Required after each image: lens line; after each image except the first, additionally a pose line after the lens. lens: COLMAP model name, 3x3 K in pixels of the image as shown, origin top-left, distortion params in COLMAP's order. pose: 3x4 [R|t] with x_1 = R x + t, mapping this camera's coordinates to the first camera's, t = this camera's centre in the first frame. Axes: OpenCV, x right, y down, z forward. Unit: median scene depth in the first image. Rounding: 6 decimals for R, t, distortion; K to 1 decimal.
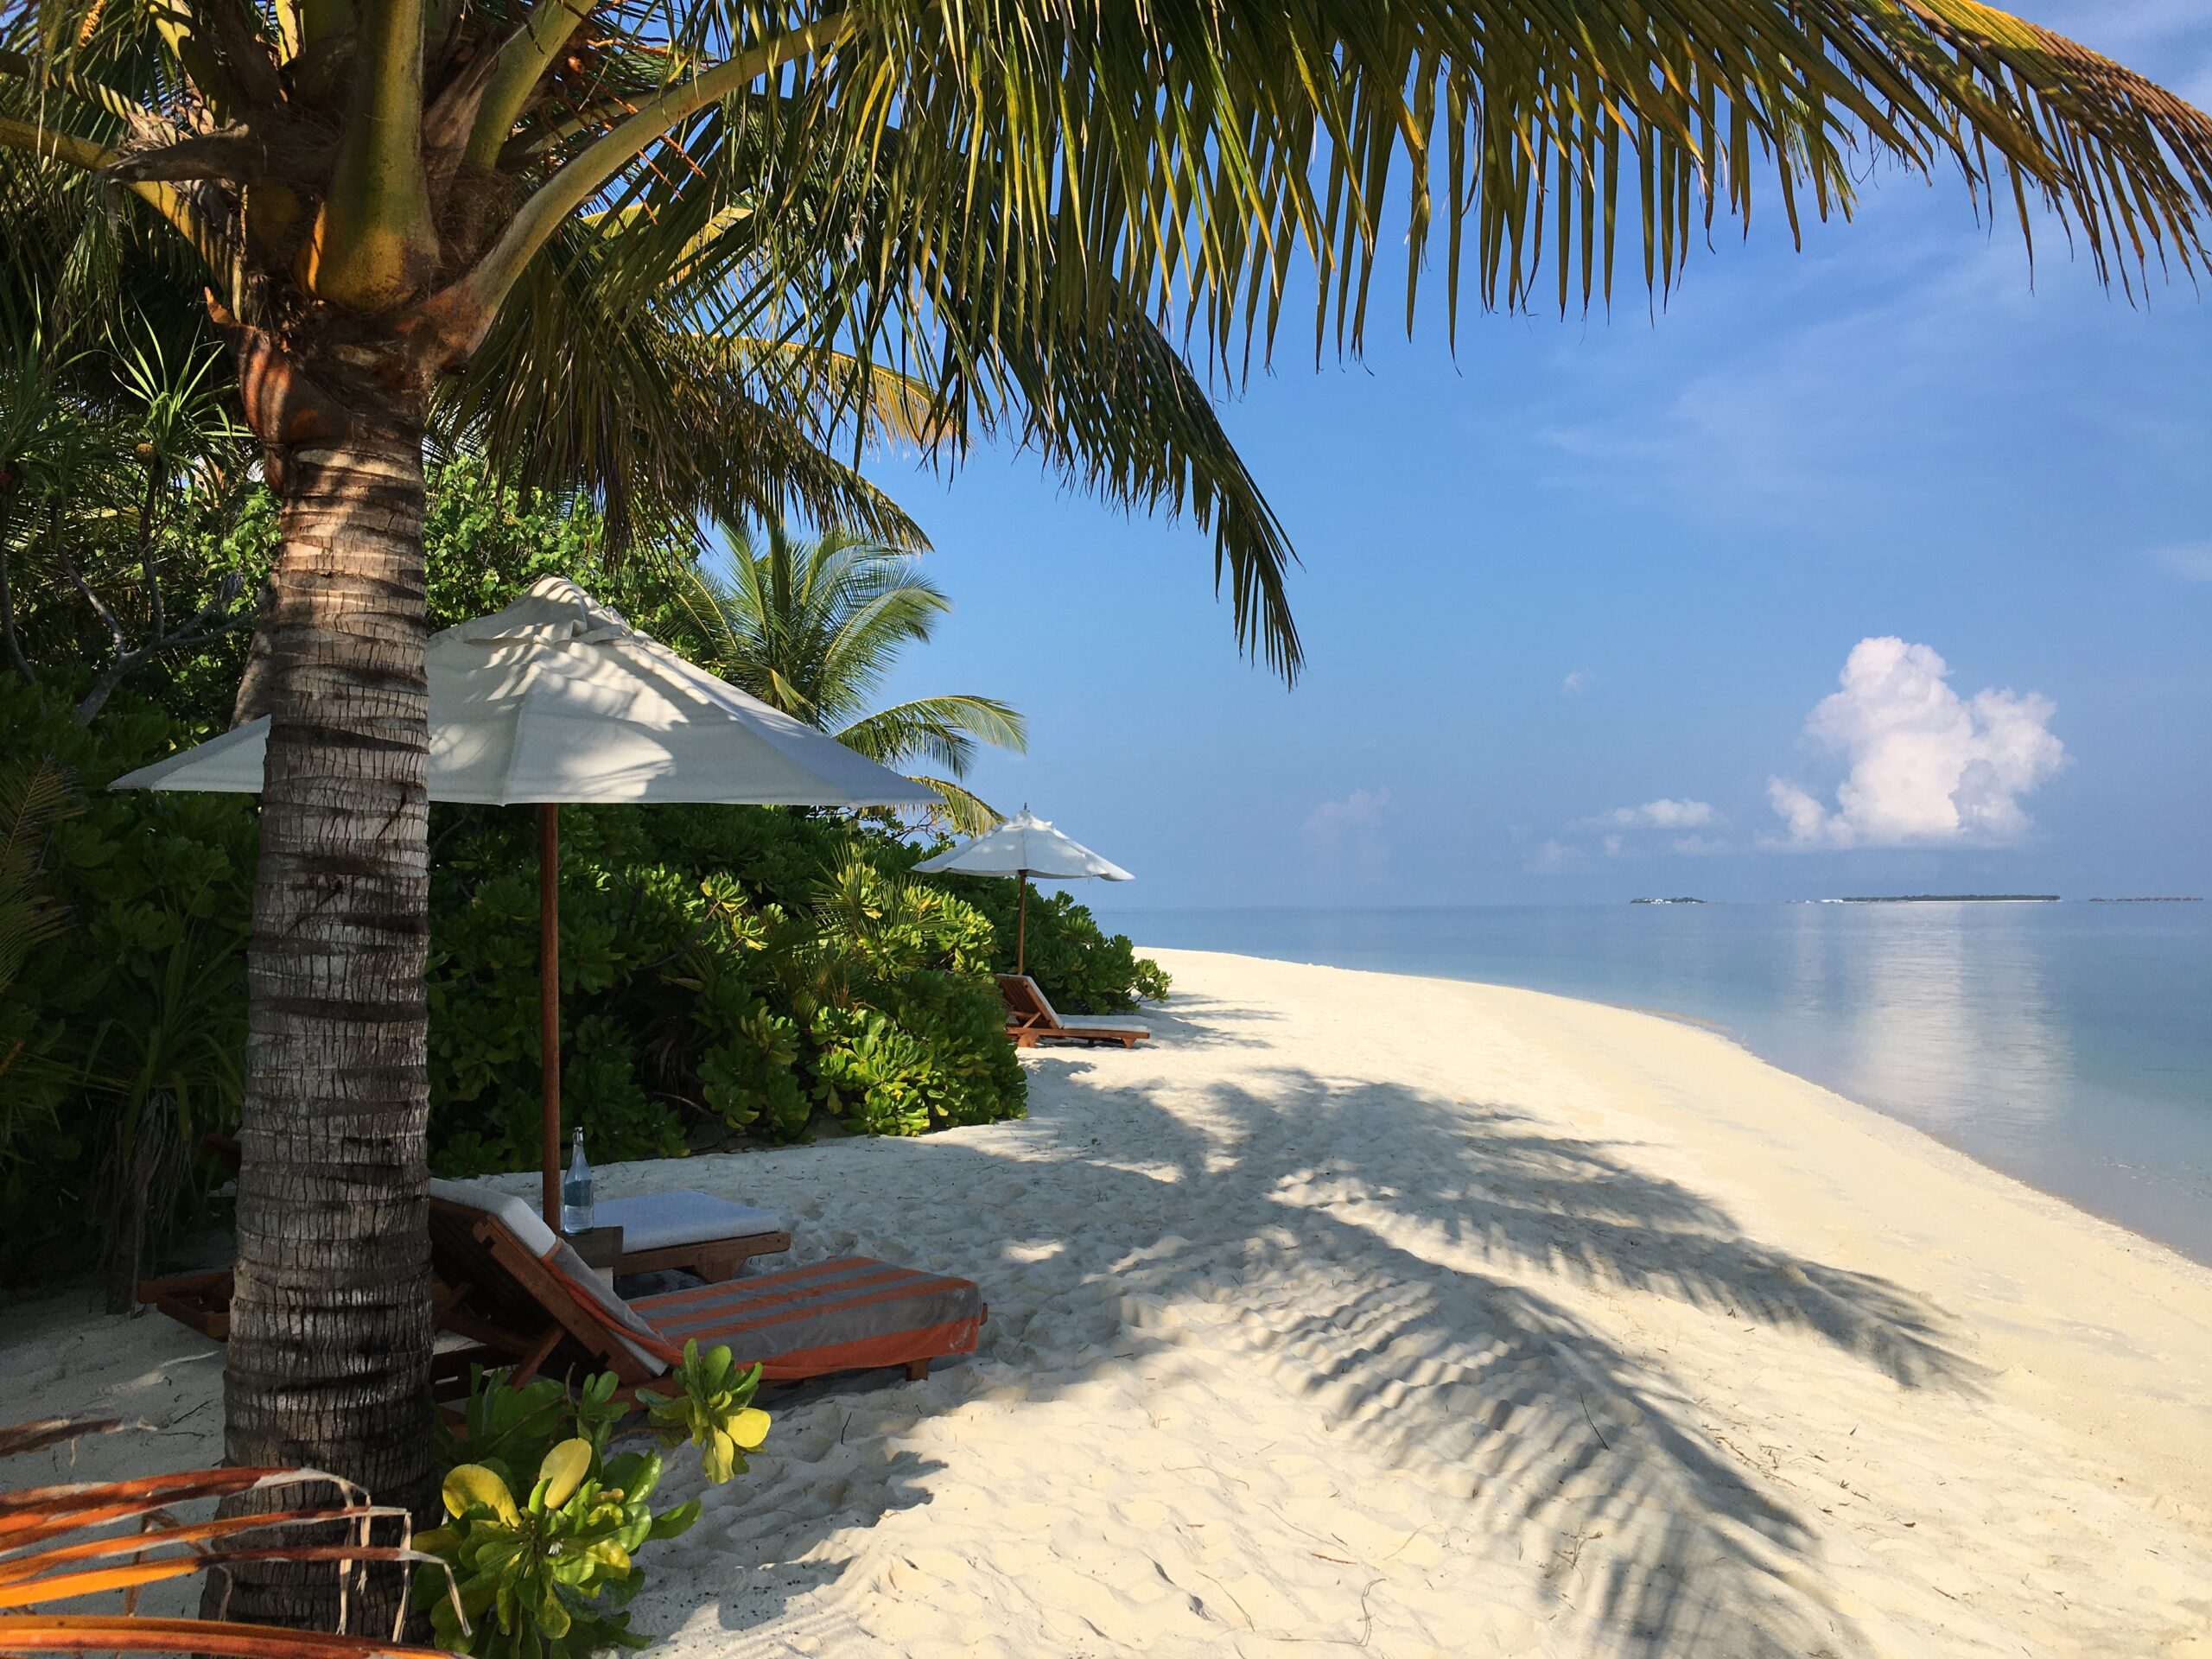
lens RADIAL K [[1903.1, 0, 1106.0], [0, 1903.1, 829.5], [0, 0, 1]] dist [0.056298, -0.106881]
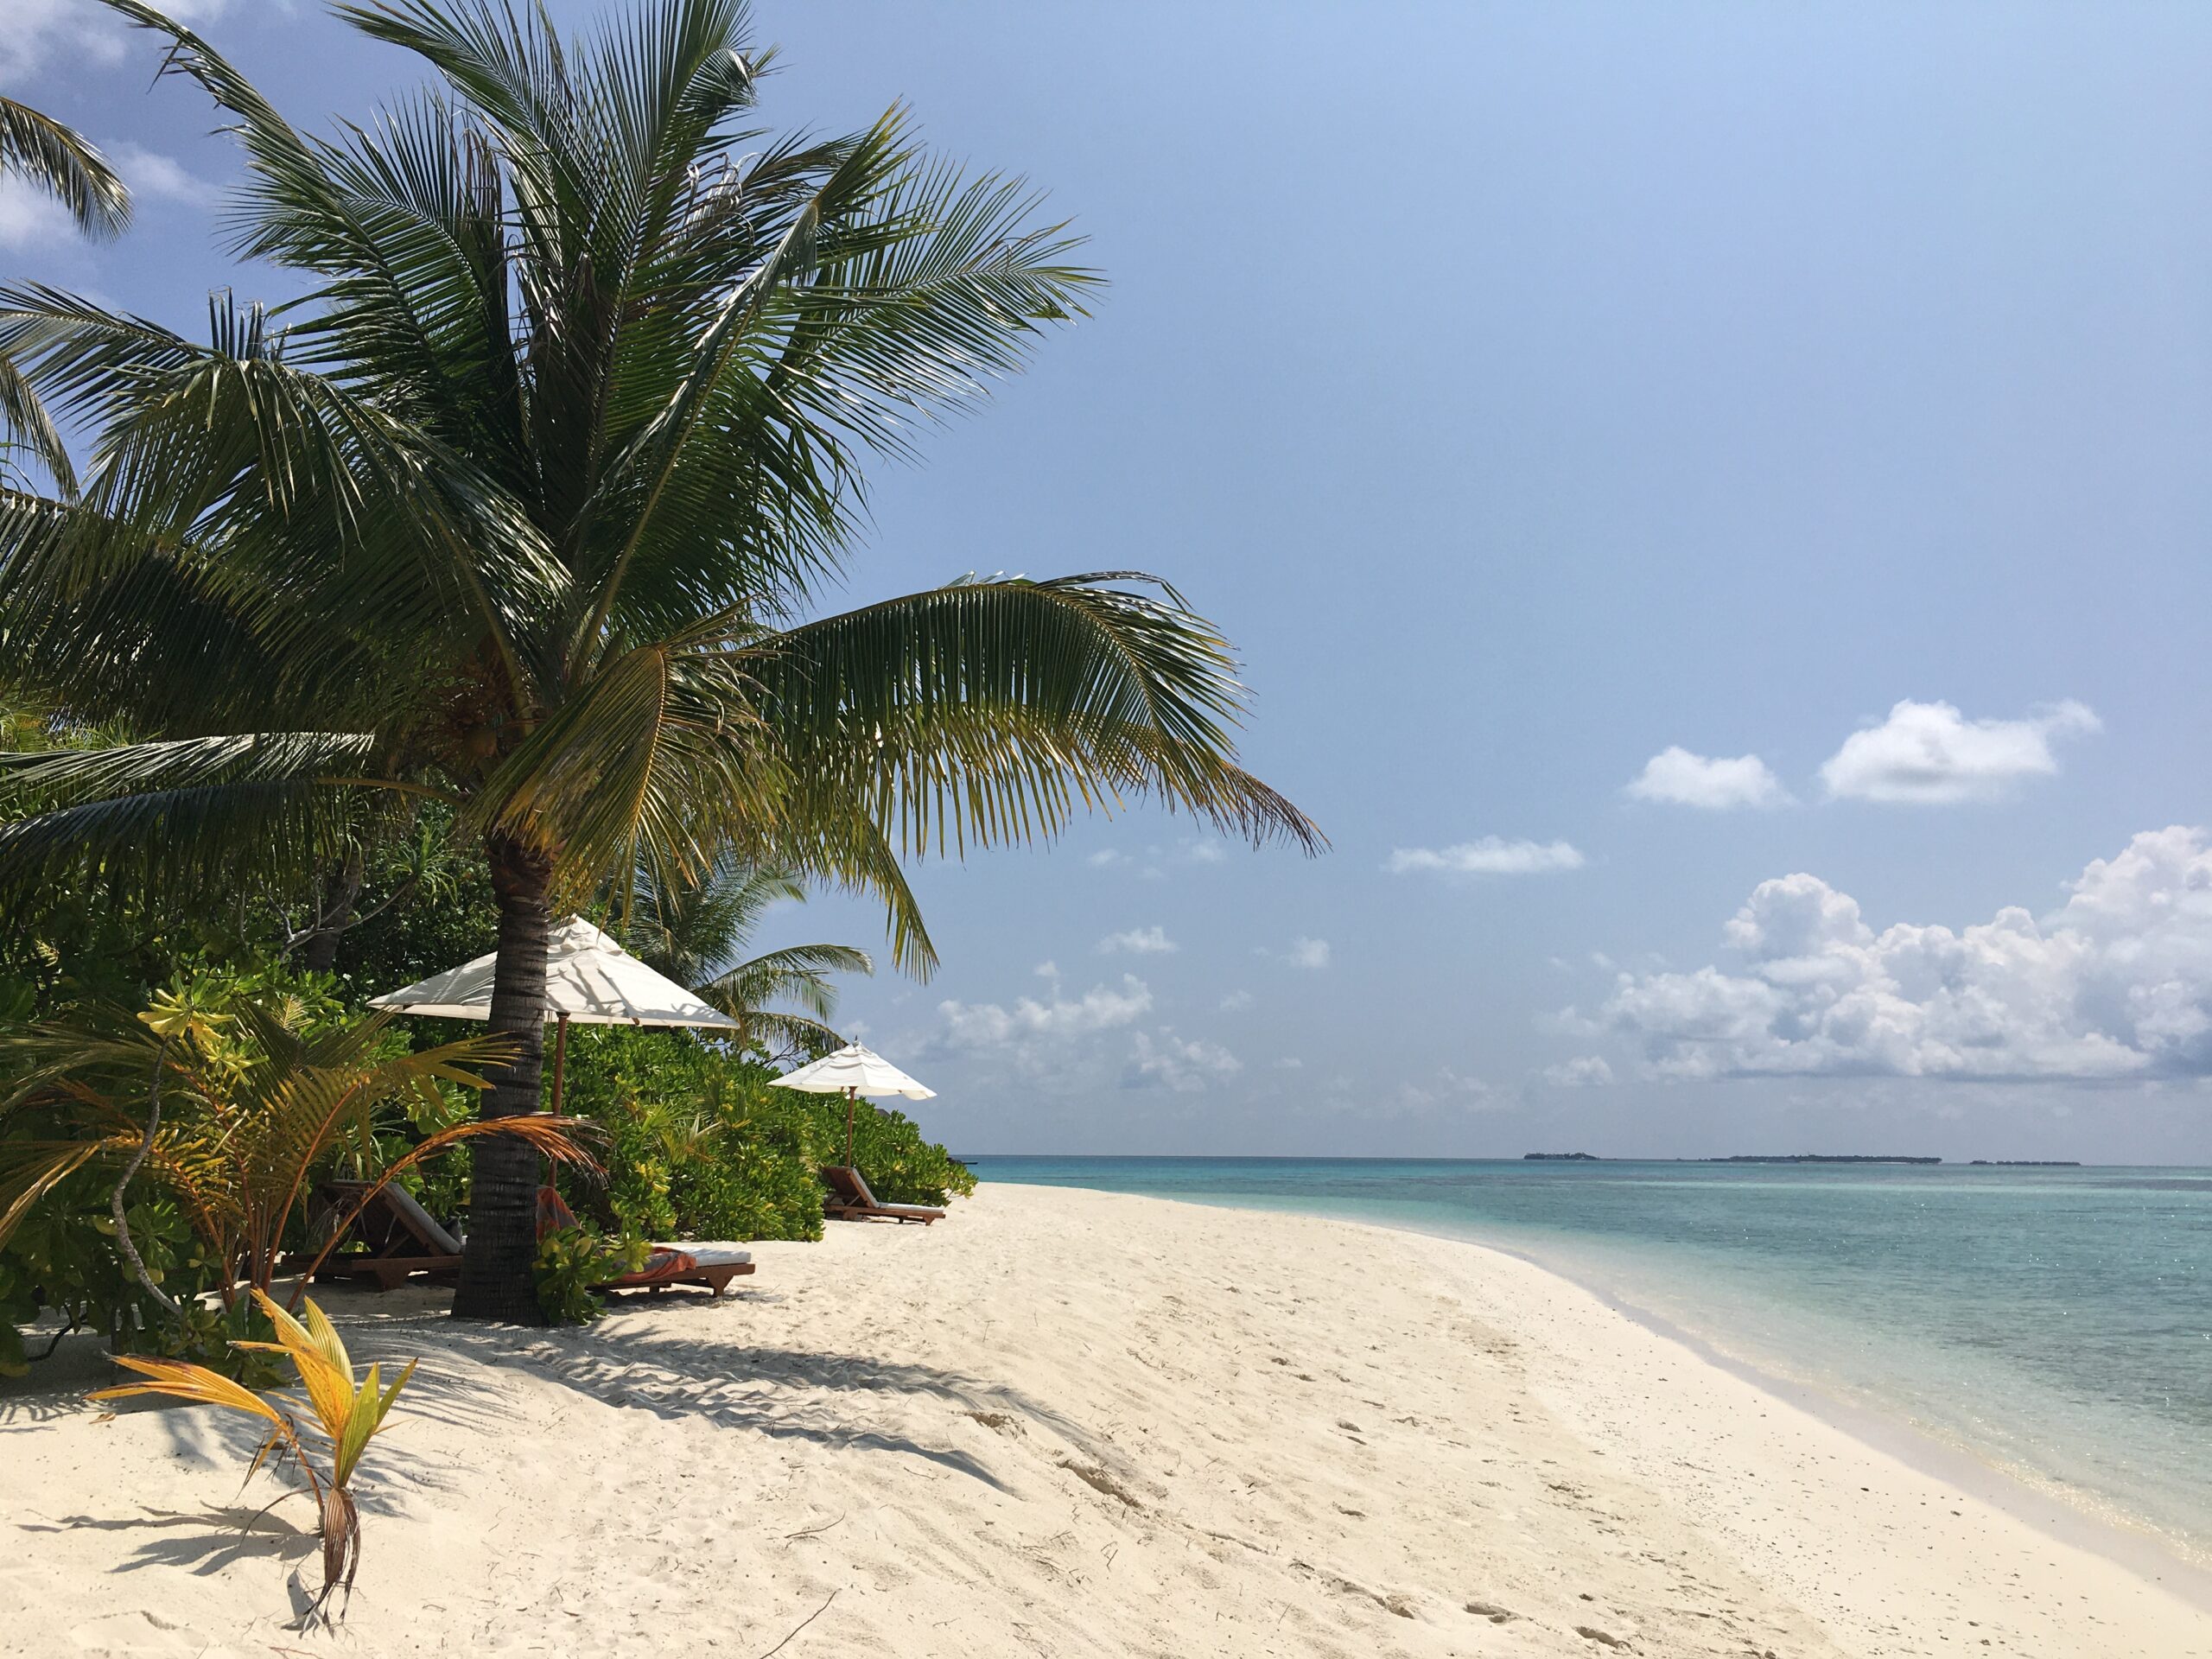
lens RADIAL K [[1903.1, 0, 1106.0], [0, 1903.1, 829.5], [0, 0, 1]] dist [0.056298, -0.106881]
pose [[0.998198, 0.027571, 0.053301, 0.371793], [-0.020550, 0.991555, -0.128051, 0.067546], [-0.056382, 0.126725, 0.990334, -2.192208]]
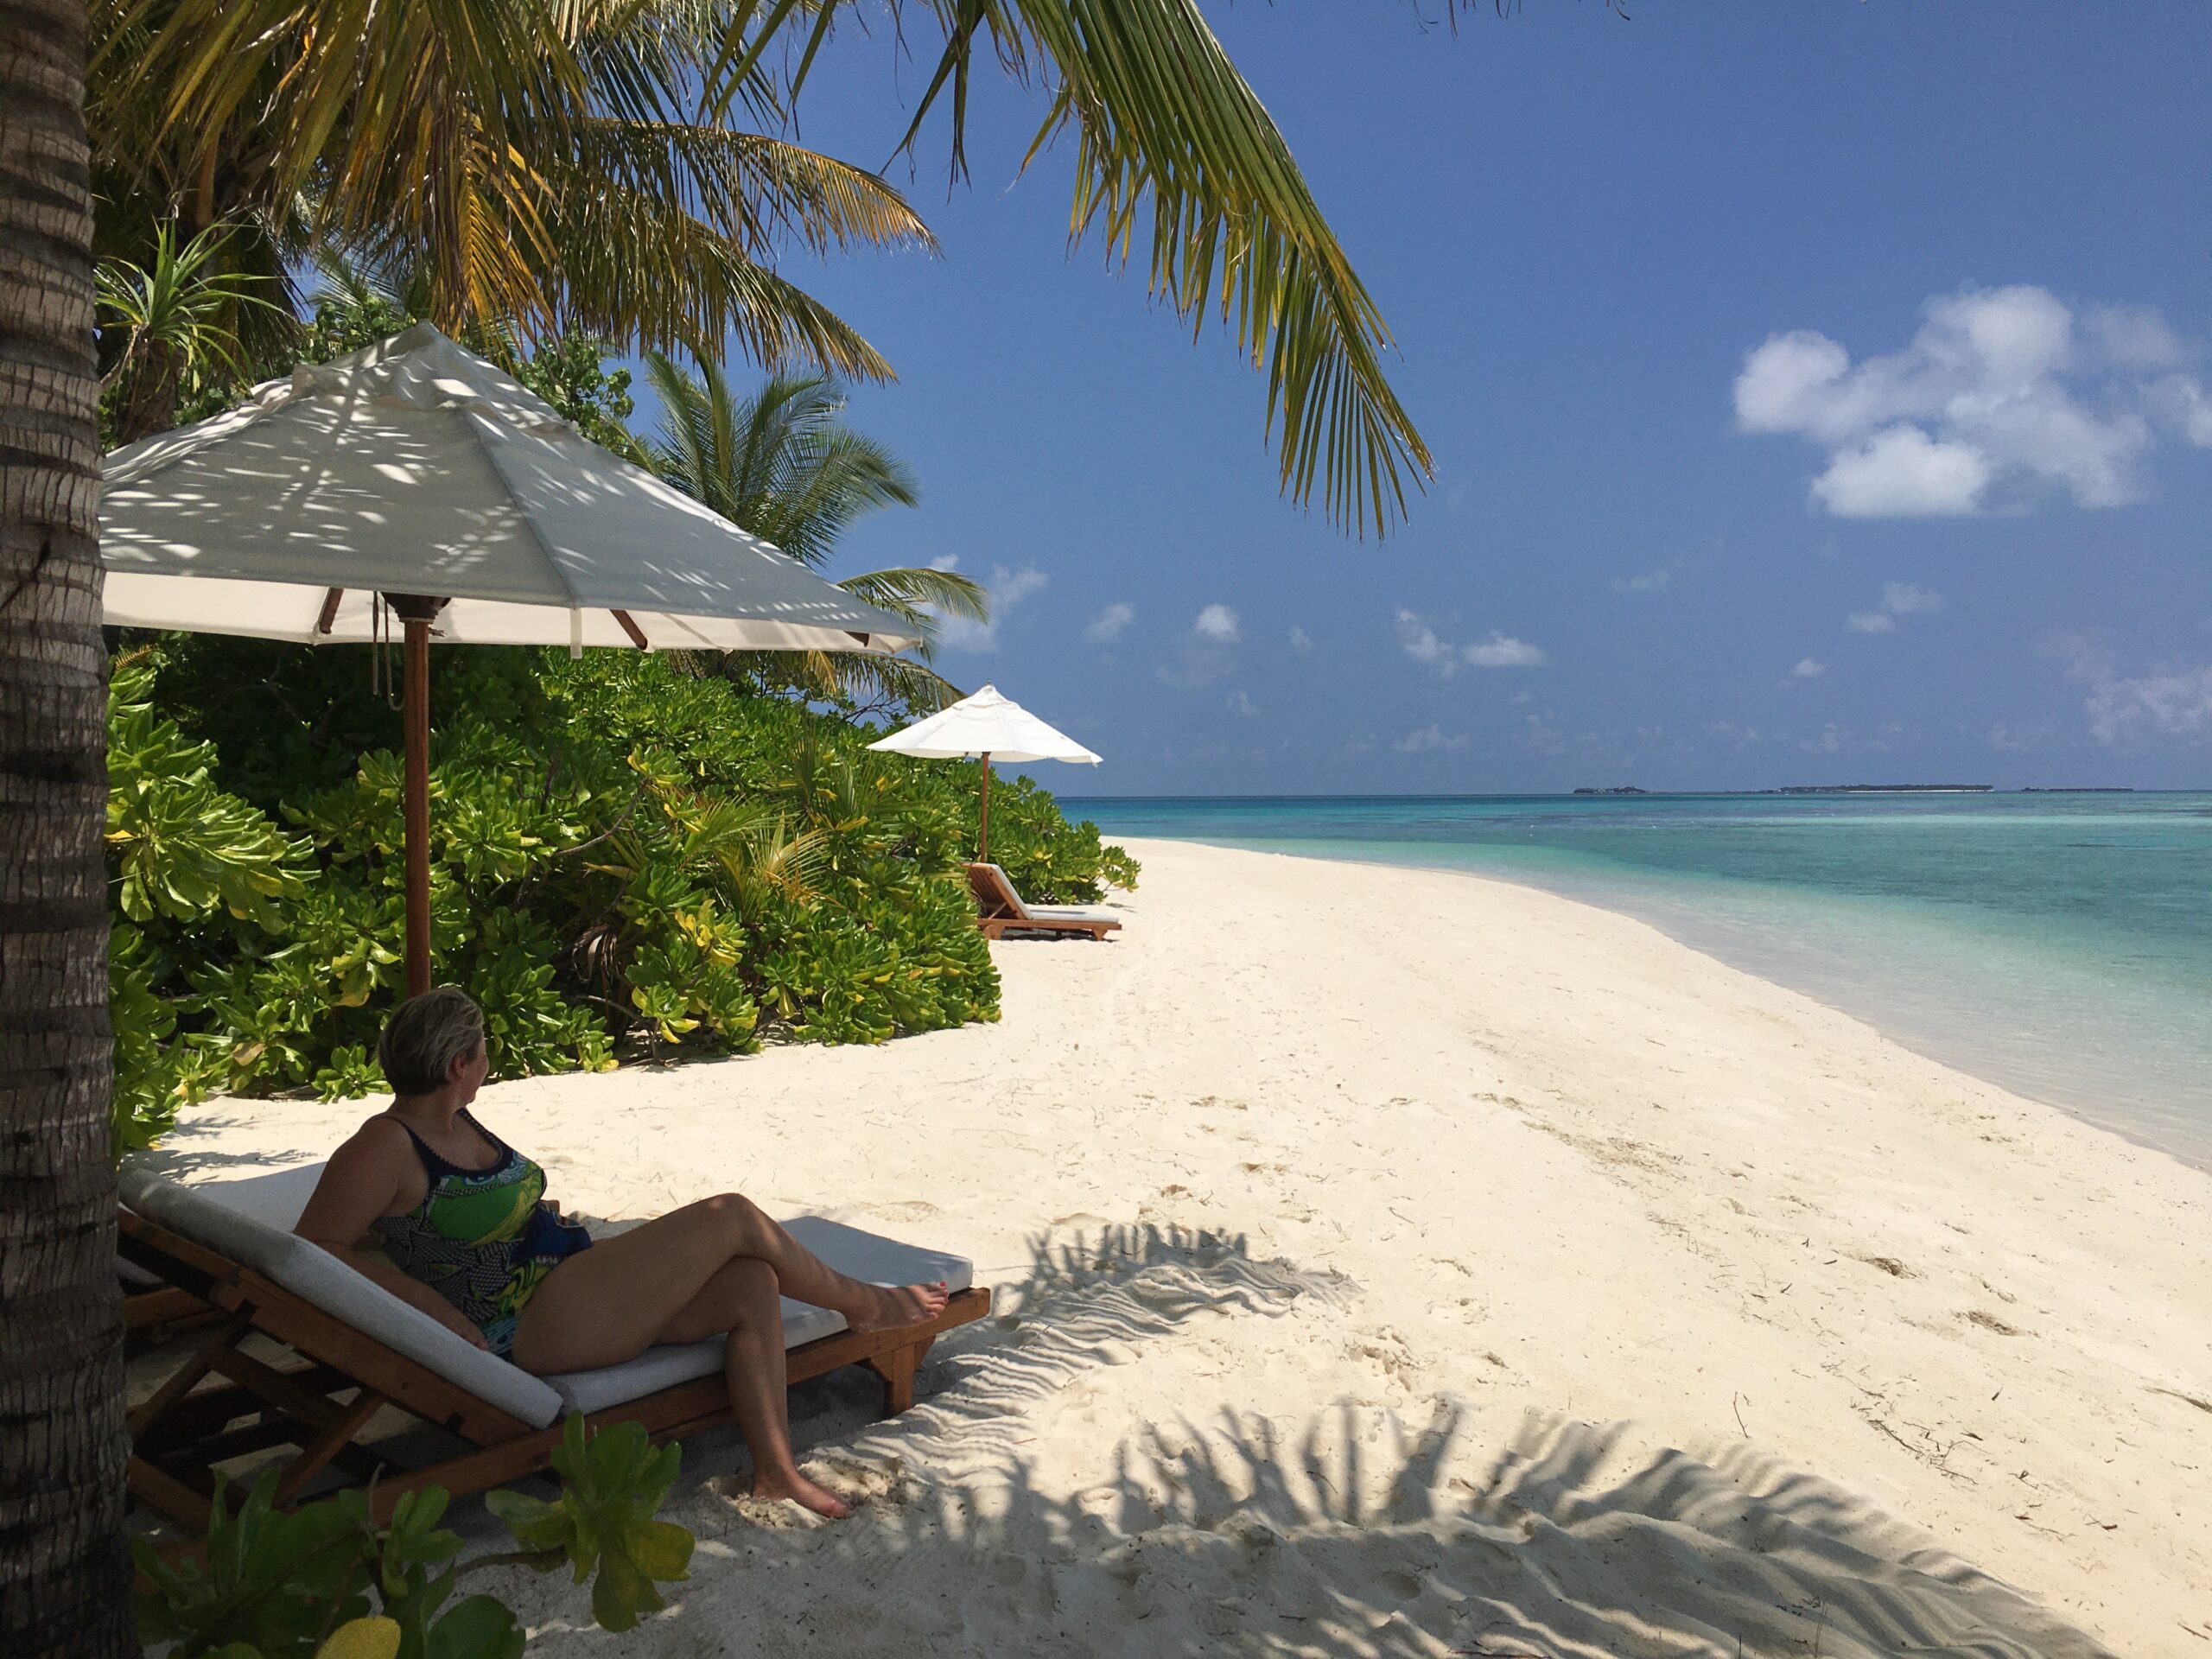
lens RADIAL K [[1903.1, 0, 1106.0], [0, 1903.1, 829.5], [0, 0, 1]] dist [0.056298, -0.106881]
pose [[0.999647, 0.001514, 0.026536, -0.059179], [-0.003056, 0.998301, 0.058184, 0.033206], [-0.026402, -0.058244, 0.997953, 0.399096]]
